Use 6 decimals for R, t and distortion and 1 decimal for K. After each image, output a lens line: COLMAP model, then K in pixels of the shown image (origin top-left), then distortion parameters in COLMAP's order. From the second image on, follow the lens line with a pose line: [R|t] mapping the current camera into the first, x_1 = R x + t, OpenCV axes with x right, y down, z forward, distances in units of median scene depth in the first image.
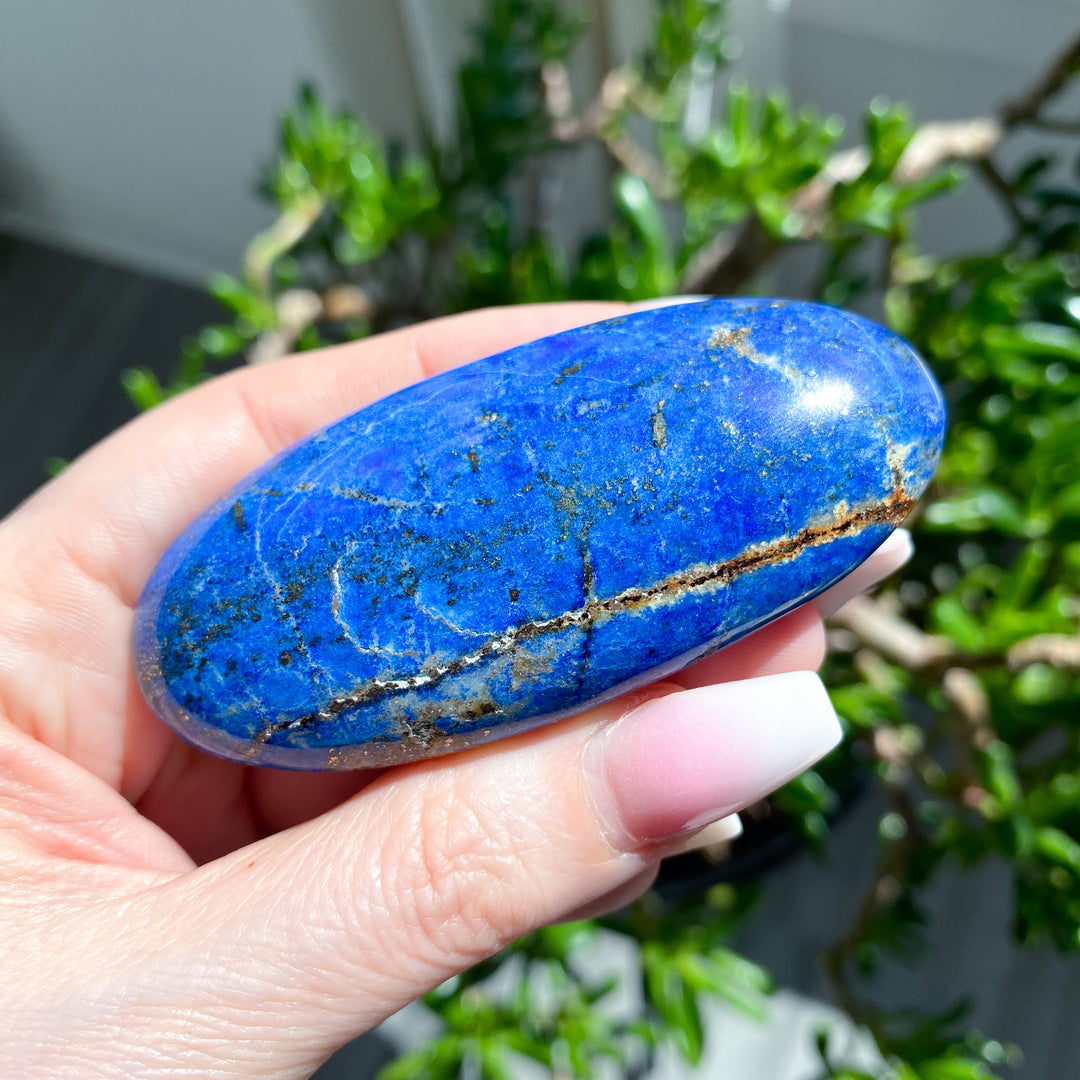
lens RADIAL K [[1142.7, 0, 541.3], [0, 1142.7, 574.6], [0, 0, 1]] dist [0.130565, -0.860257]
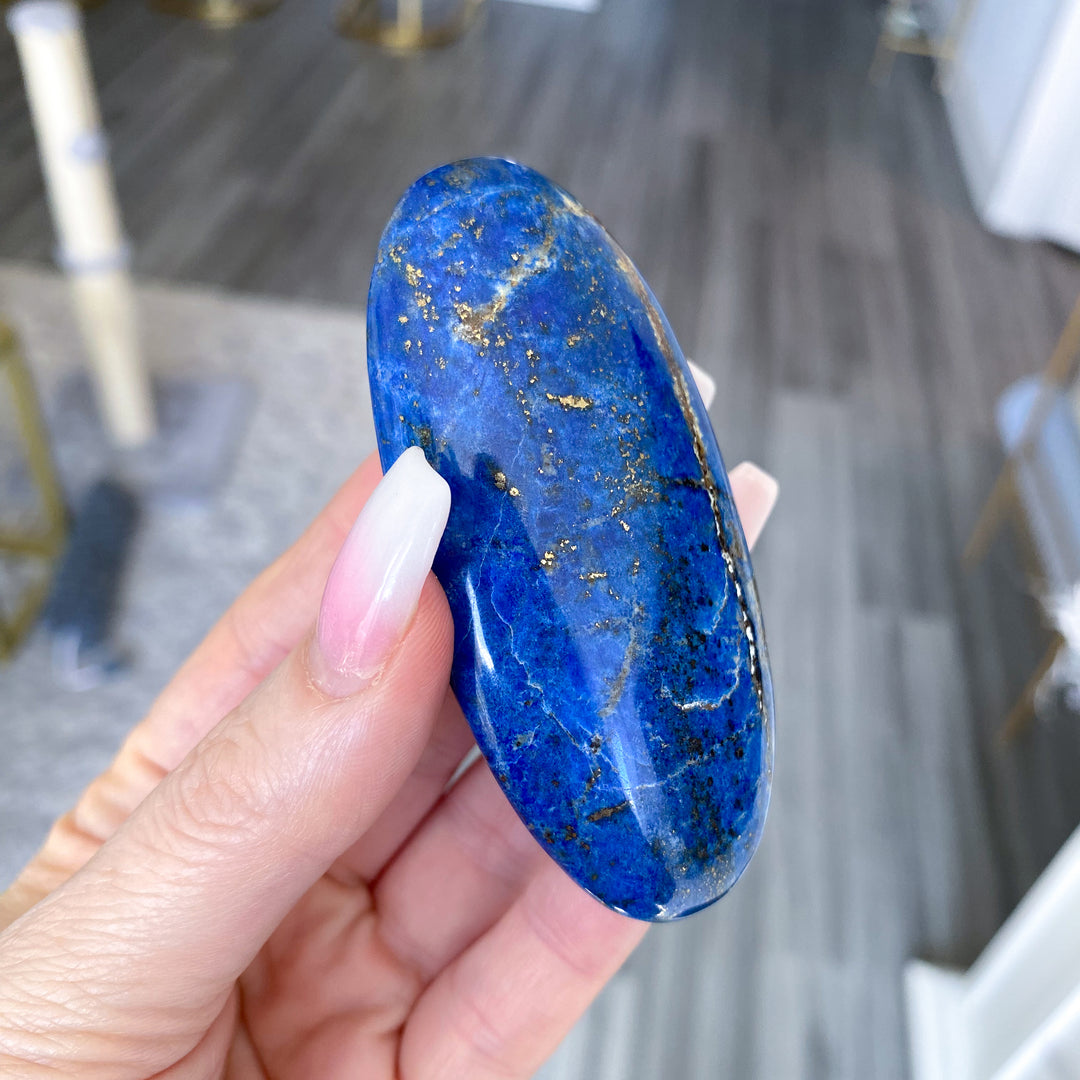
lens RADIAL K [[1107.6, 0, 537.0], [0, 1107.6, 571.1], [0, 0, 1]] dist [0.129892, -0.757517]
pose [[-0.013132, -0.982989, 0.183193, -0.244335], [0.776331, 0.105443, 0.621443, -0.789127], [-0.630188, 0.150379, 0.761741, 0.253592]]
